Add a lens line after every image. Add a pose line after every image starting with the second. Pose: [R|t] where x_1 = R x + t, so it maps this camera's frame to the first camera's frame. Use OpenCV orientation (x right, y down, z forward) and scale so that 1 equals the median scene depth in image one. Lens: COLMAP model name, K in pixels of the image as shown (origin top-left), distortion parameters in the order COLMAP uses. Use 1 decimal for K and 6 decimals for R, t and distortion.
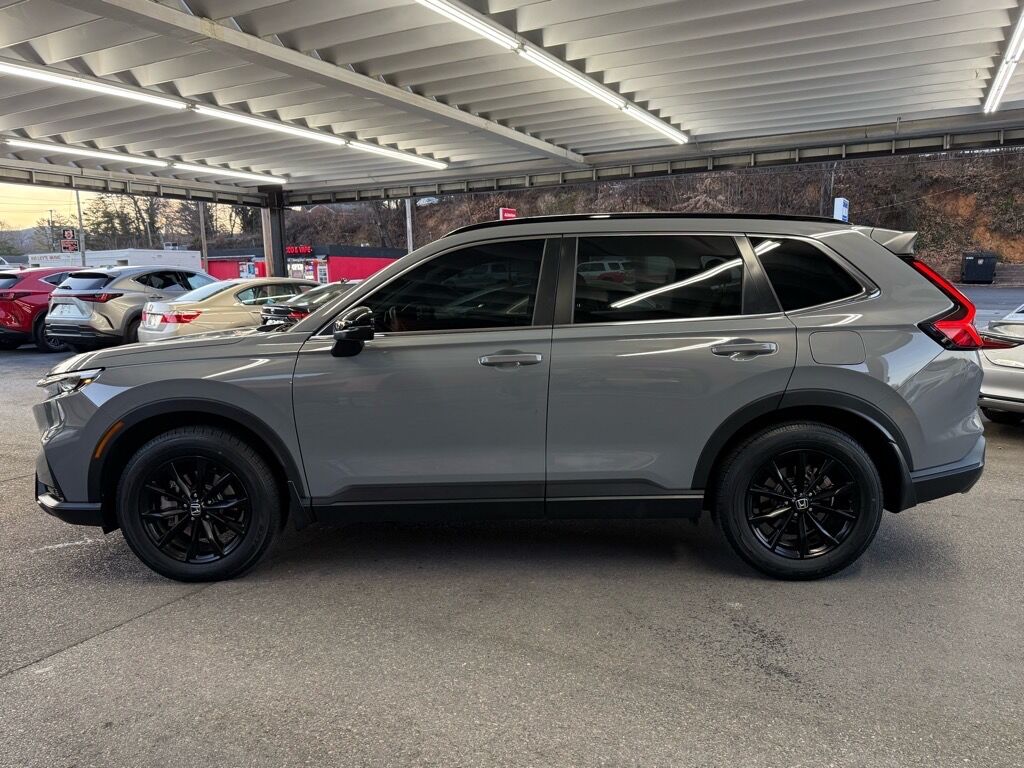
lens RADIAL K [[767.1, 0, 512.0], [0, 767.1, 384.0], [0, 0, 1]] dist [0.035809, -0.043689]
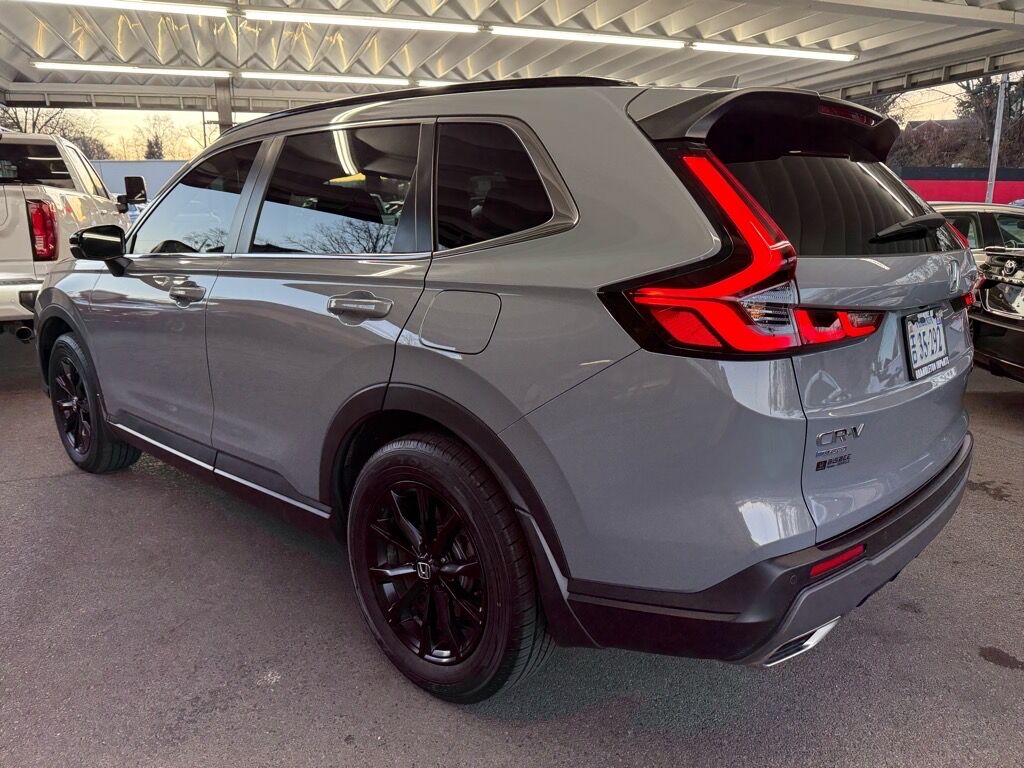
lens RADIAL K [[767.1, 0, 512.0], [0, 767.1, 384.0], [0, 0, 1]] dist [0.035809, -0.043689]
pose [[0.727730, 0.157216, -0.667602, 0.236612], [-0.096740, 0.987171, 0.127019, -0.021132], [0.679007, -0.027852, 0.733603, 0.180176]]
